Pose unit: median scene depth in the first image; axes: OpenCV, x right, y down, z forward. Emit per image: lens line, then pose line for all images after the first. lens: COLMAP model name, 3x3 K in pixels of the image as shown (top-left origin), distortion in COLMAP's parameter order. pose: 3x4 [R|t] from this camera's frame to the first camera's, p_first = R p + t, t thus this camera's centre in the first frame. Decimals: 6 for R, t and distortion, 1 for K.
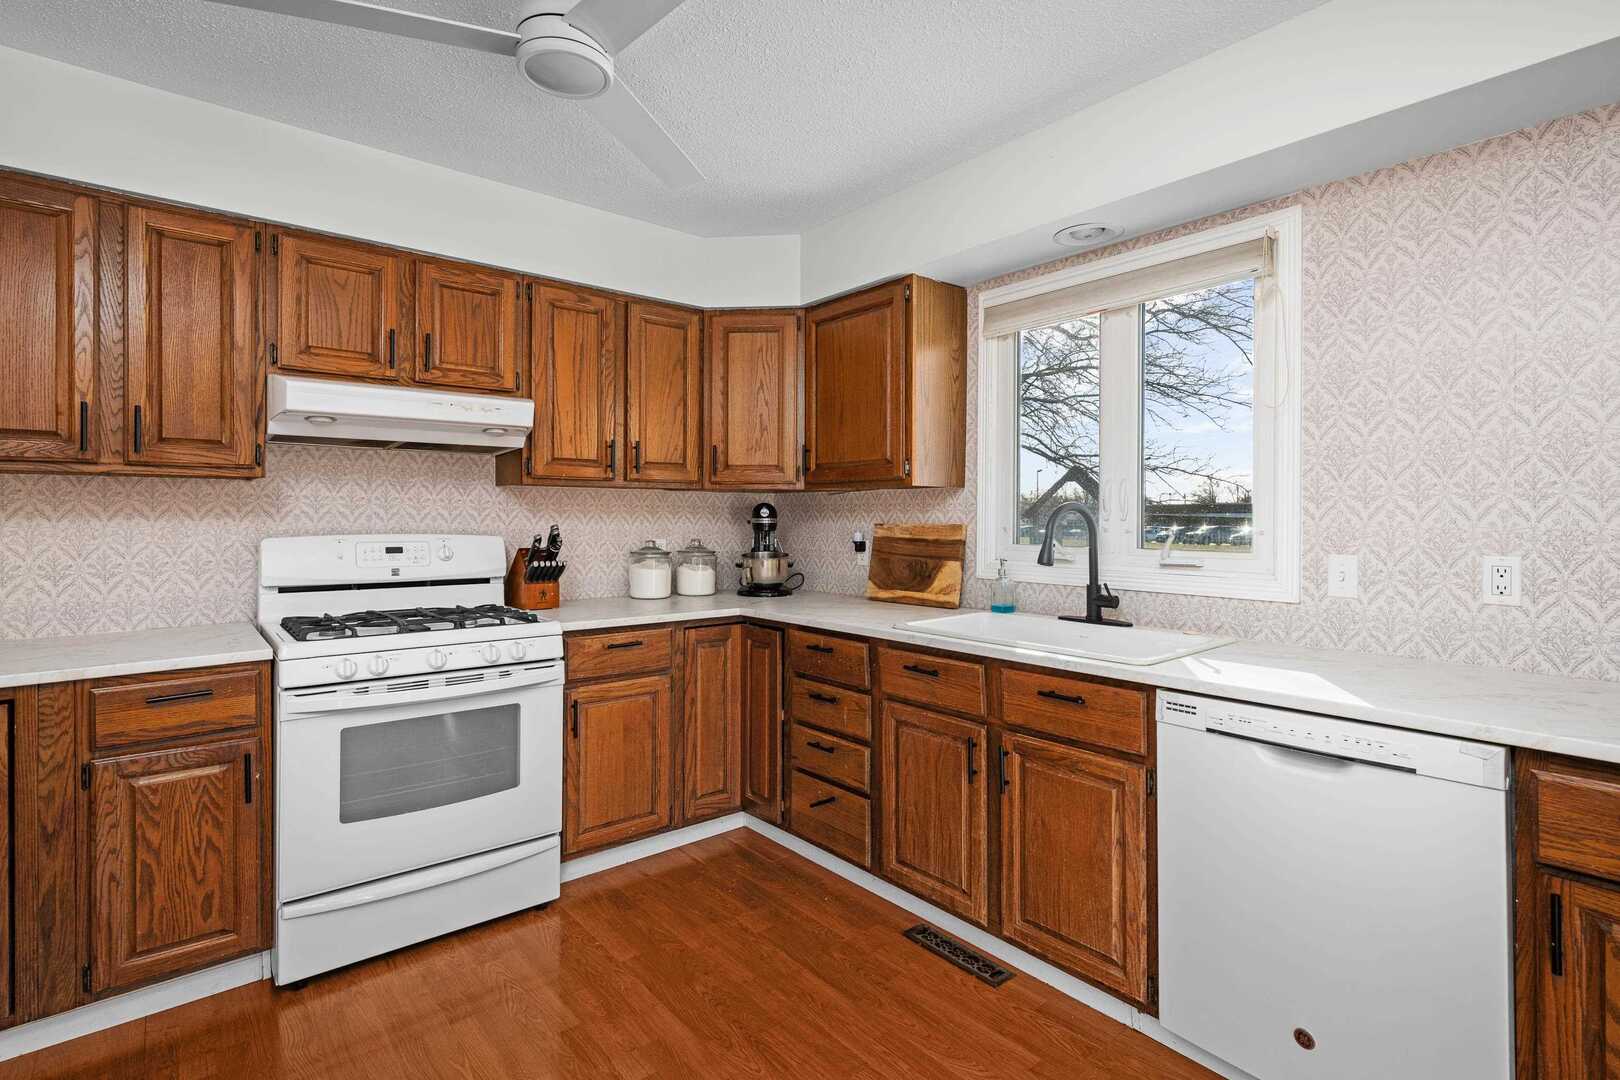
lens RADIAL K [[770.4, 0, 811.4], [0, 770.4, 528.9], [0, 0, 1]] dist [0.003648, 0.001088]
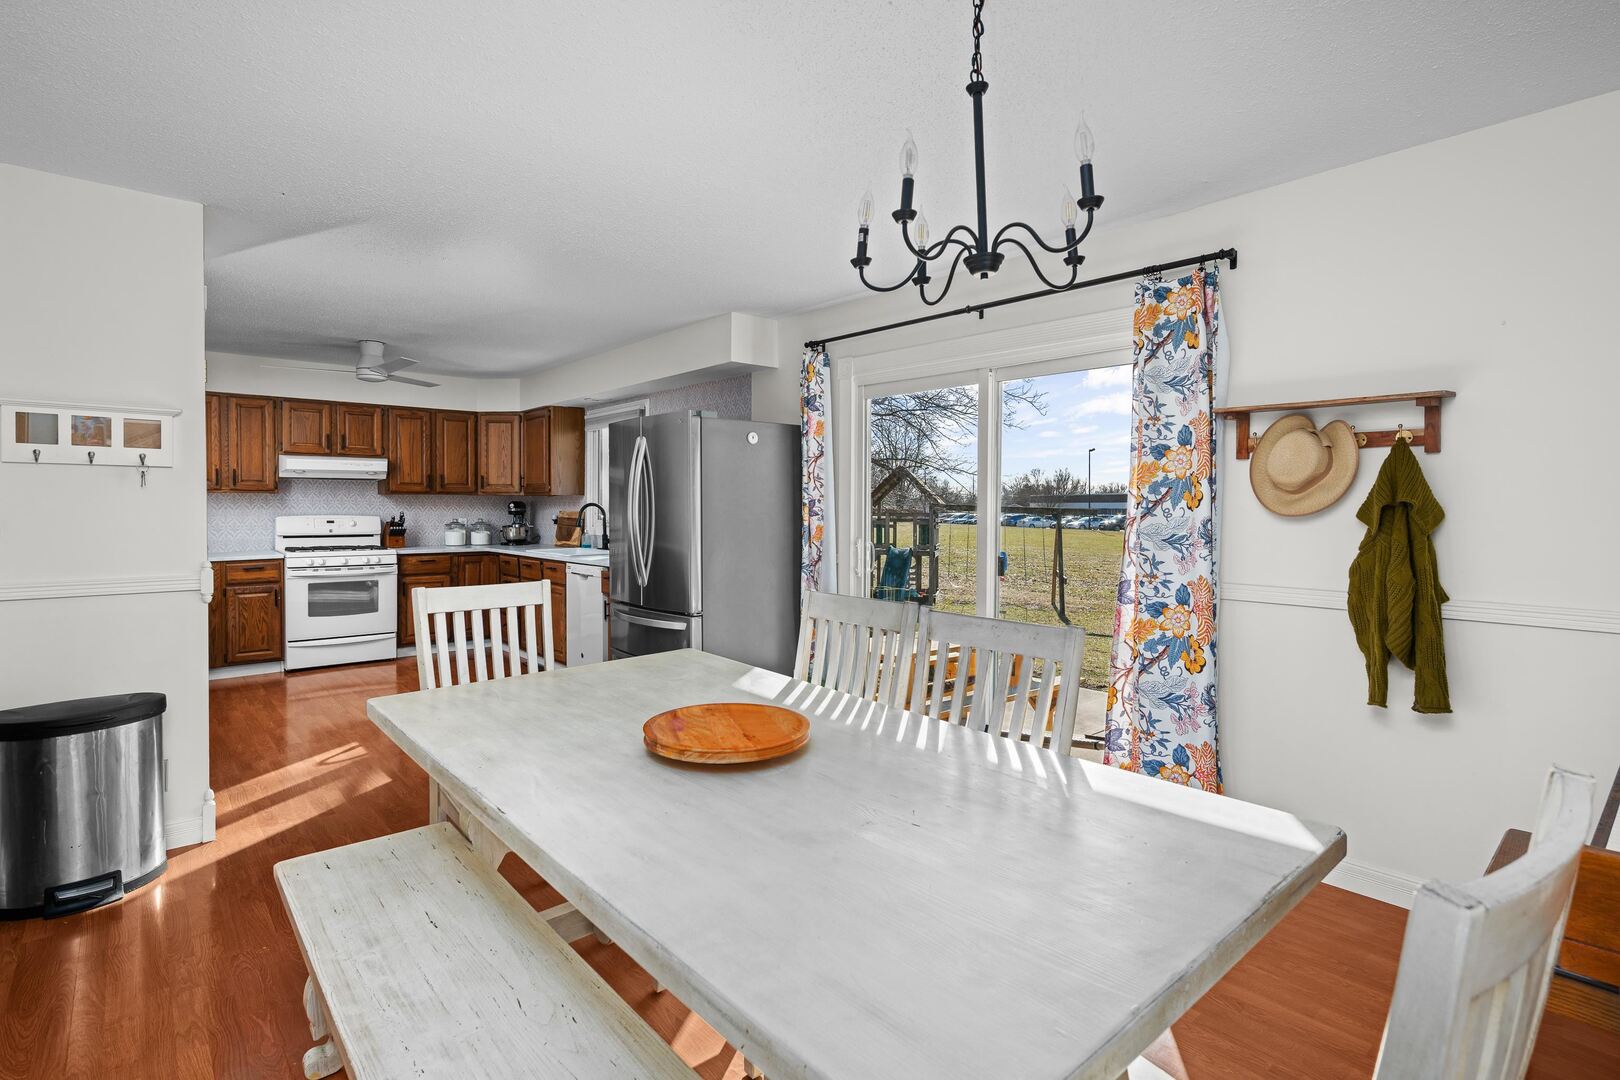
lens RADIAL K [[770.4, 0, 809.2], [0, 770.4, 532.9], [0, 0, 1]] dist [0.003648, 0.001088]
pose [[0.999851, -0.001225, 0.017196, 0.944202], [0.000879, 0.999797, 0.020120, 0.015368], [-0.017217, -0.020102, 0.999650, -1.485632]]
